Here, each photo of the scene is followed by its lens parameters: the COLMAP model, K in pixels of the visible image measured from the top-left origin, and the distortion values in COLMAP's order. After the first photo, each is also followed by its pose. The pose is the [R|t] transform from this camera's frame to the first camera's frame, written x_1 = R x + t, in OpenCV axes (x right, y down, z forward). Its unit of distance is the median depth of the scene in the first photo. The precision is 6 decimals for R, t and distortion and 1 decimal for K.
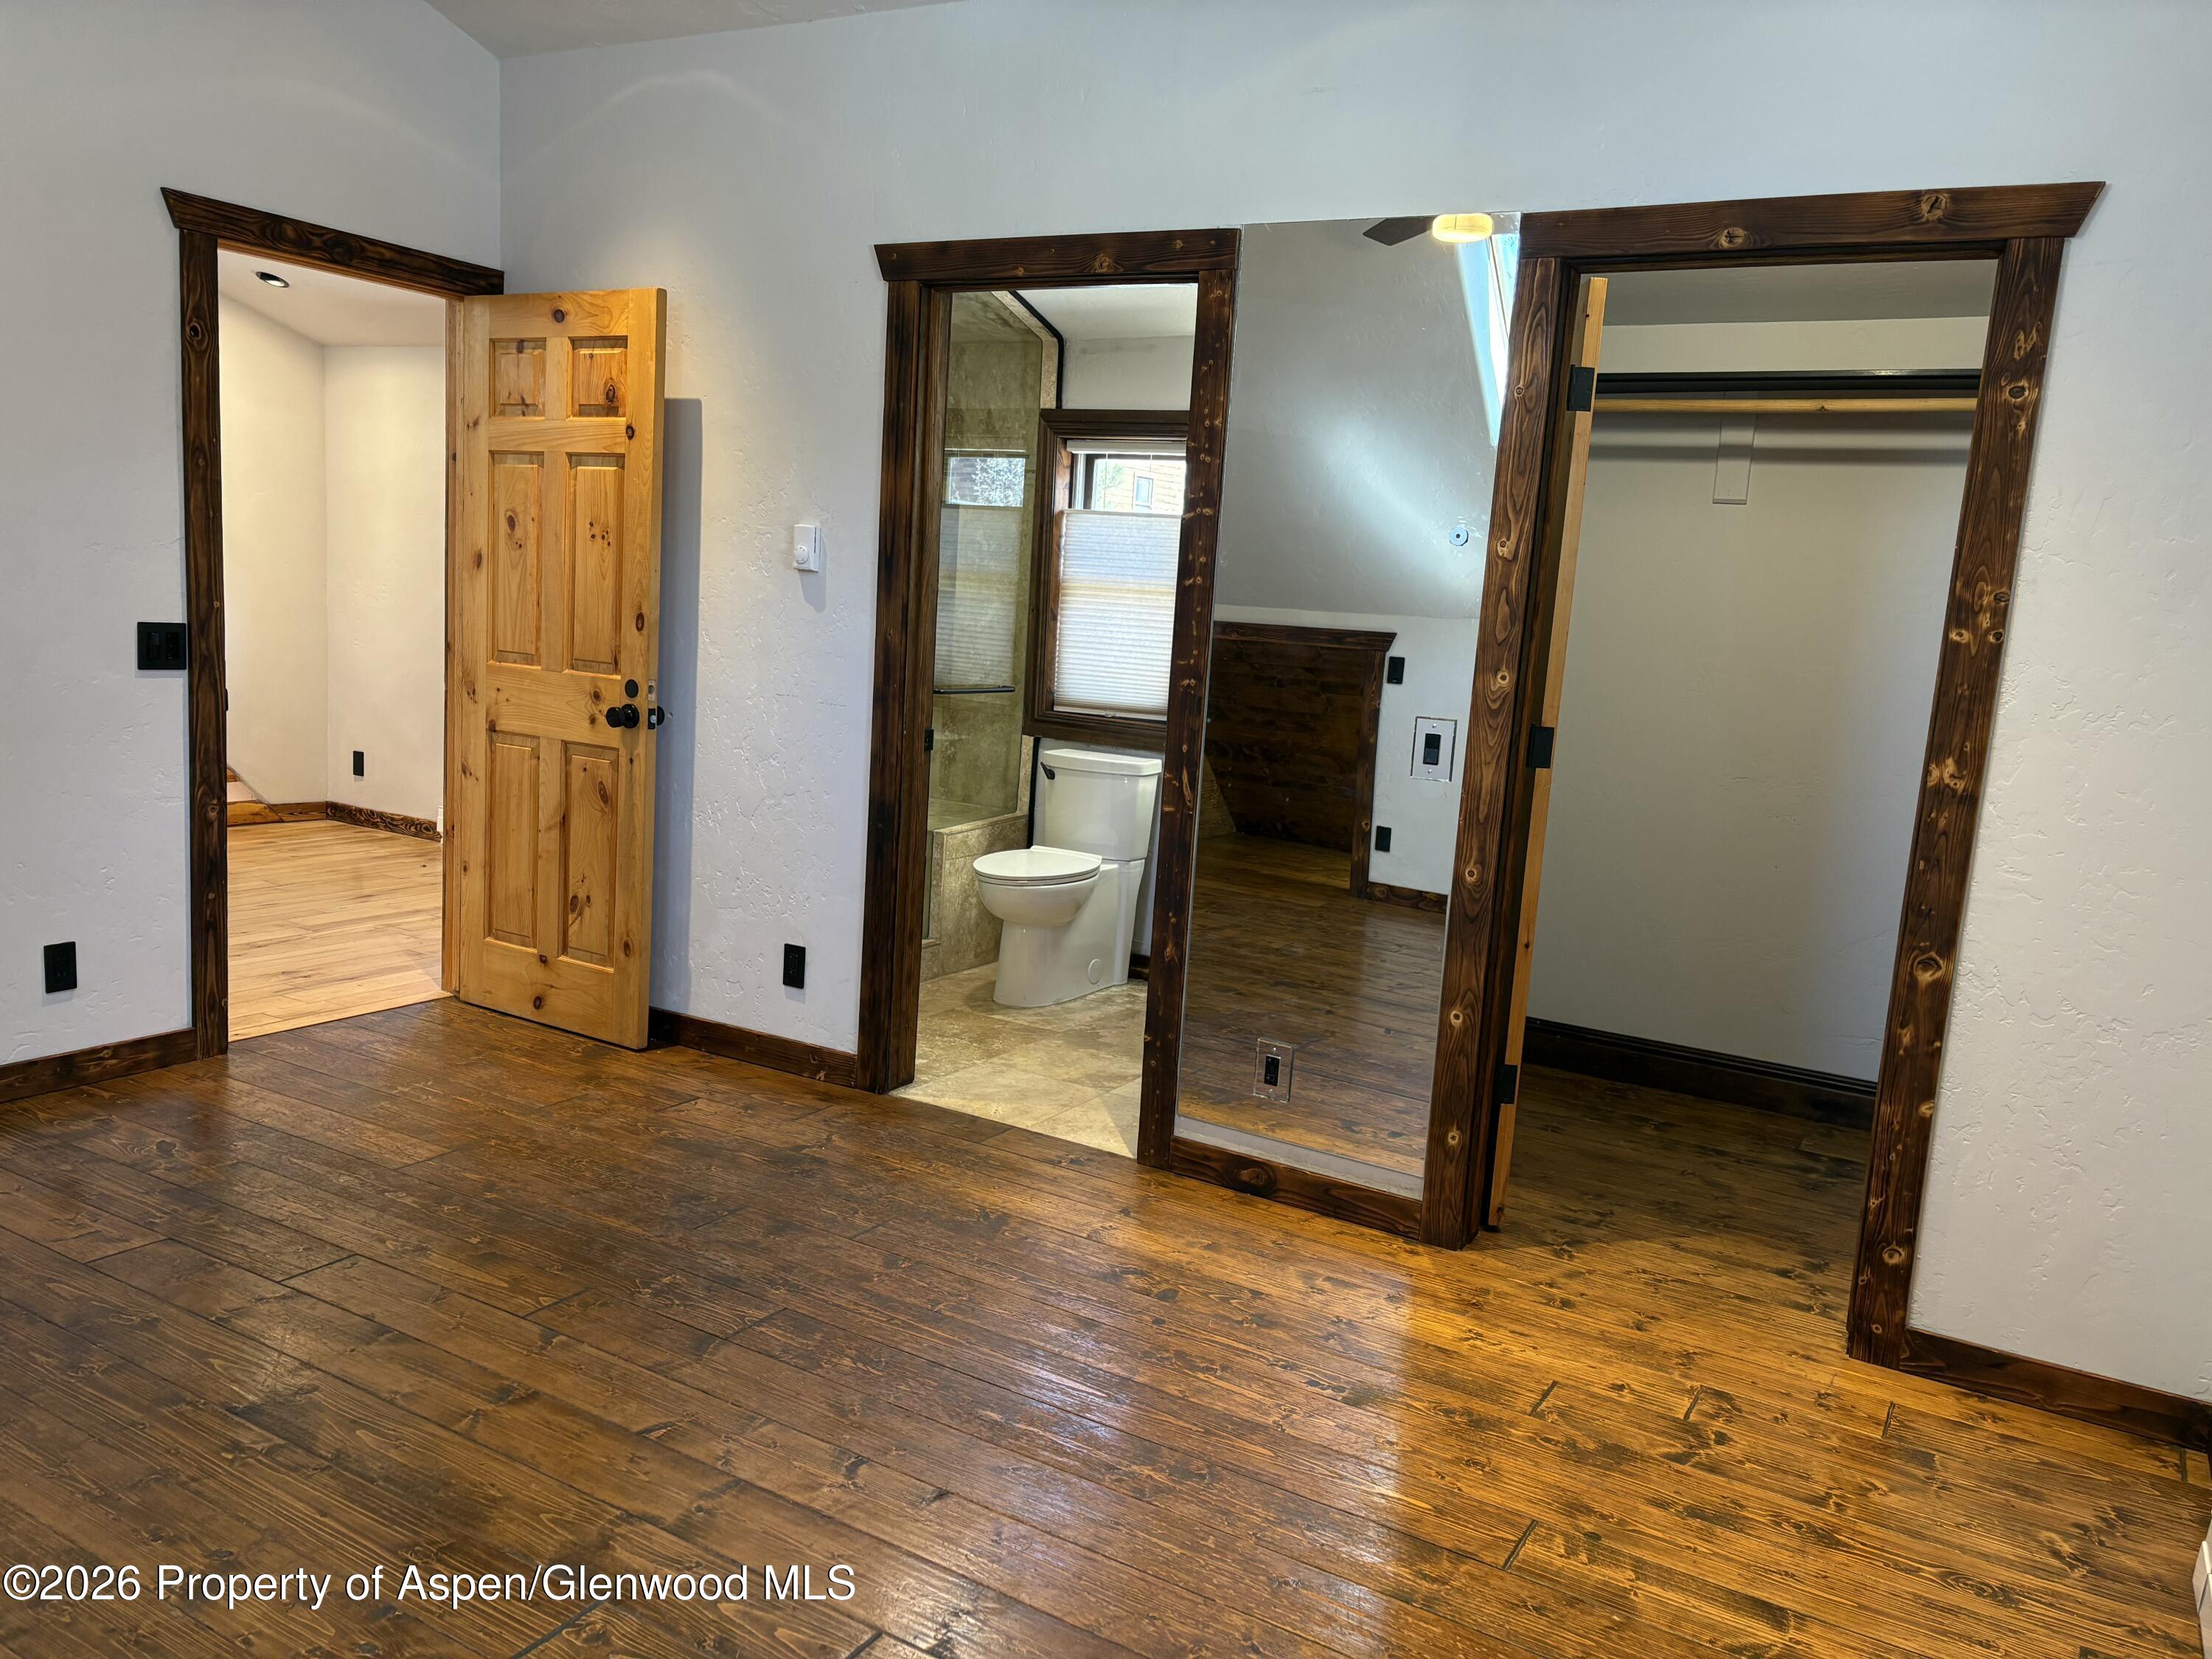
lens RADIAL K [[1670.4, 0, 1109.2], [0, 1670.4, 830.1], [0, 0, 1]] dist [0.034671, -0.009971]
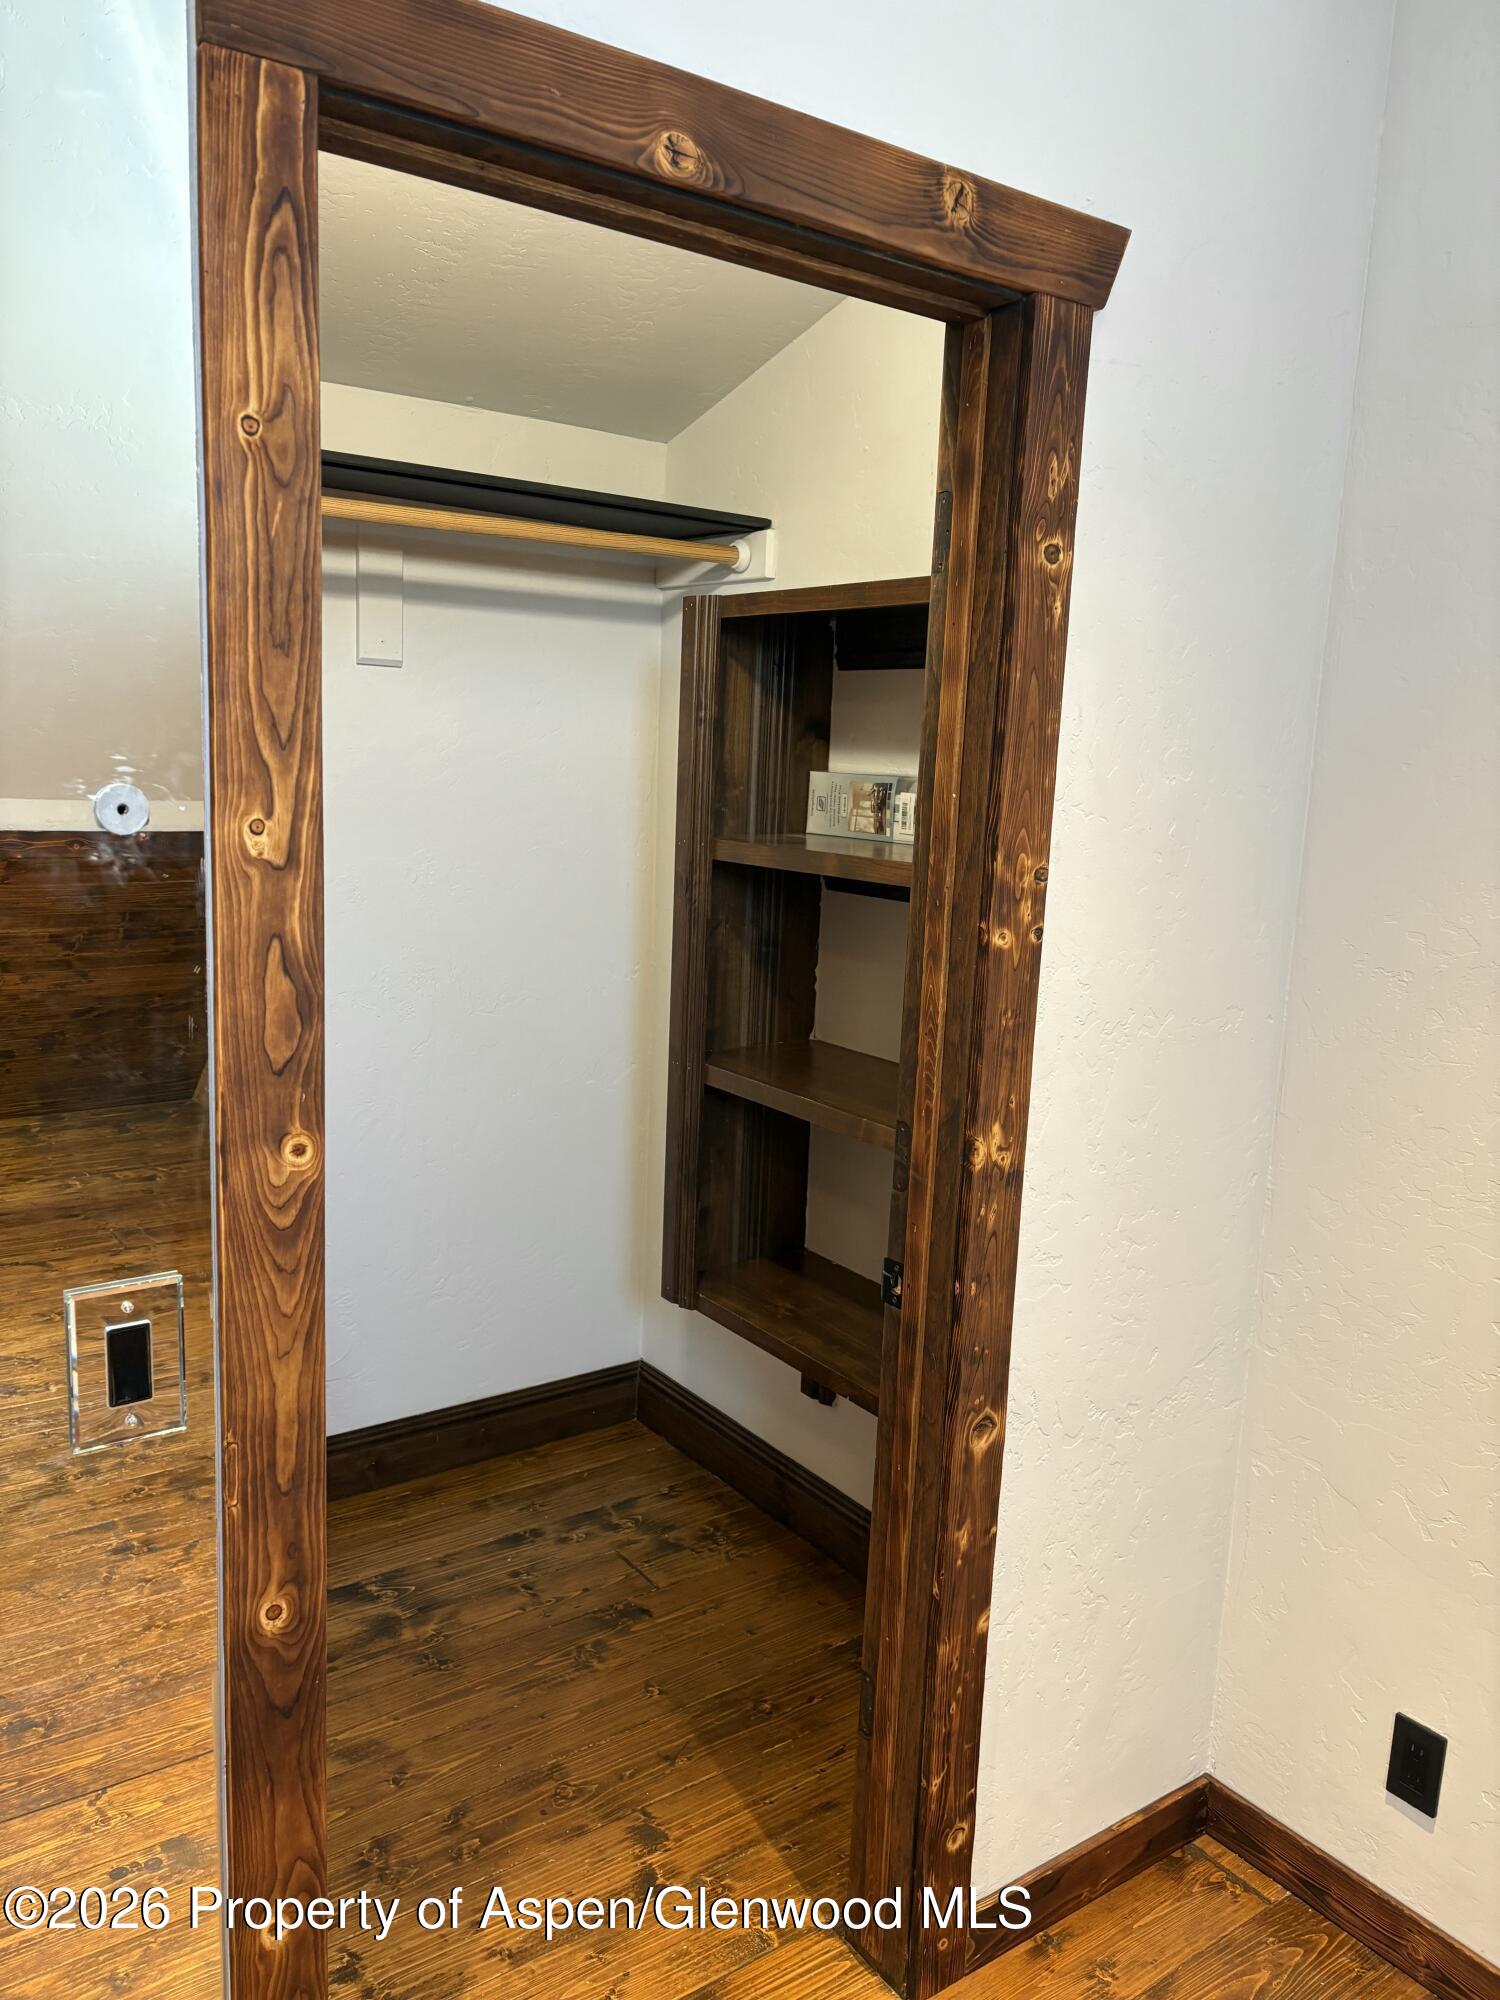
lens RADIAL K [[1510.3, 0, 746.4], [0, 1510.3, 1011.3], [0, 0, 1]] dist [0.034671, -0.009971]
pose [[0.405669, -0.207699, 0.890109, -0.052659], [0.124694, 0.977311, 0.171218, -0.216183], [-0.905475, 0.041533, 0.422363, 0.924889]]
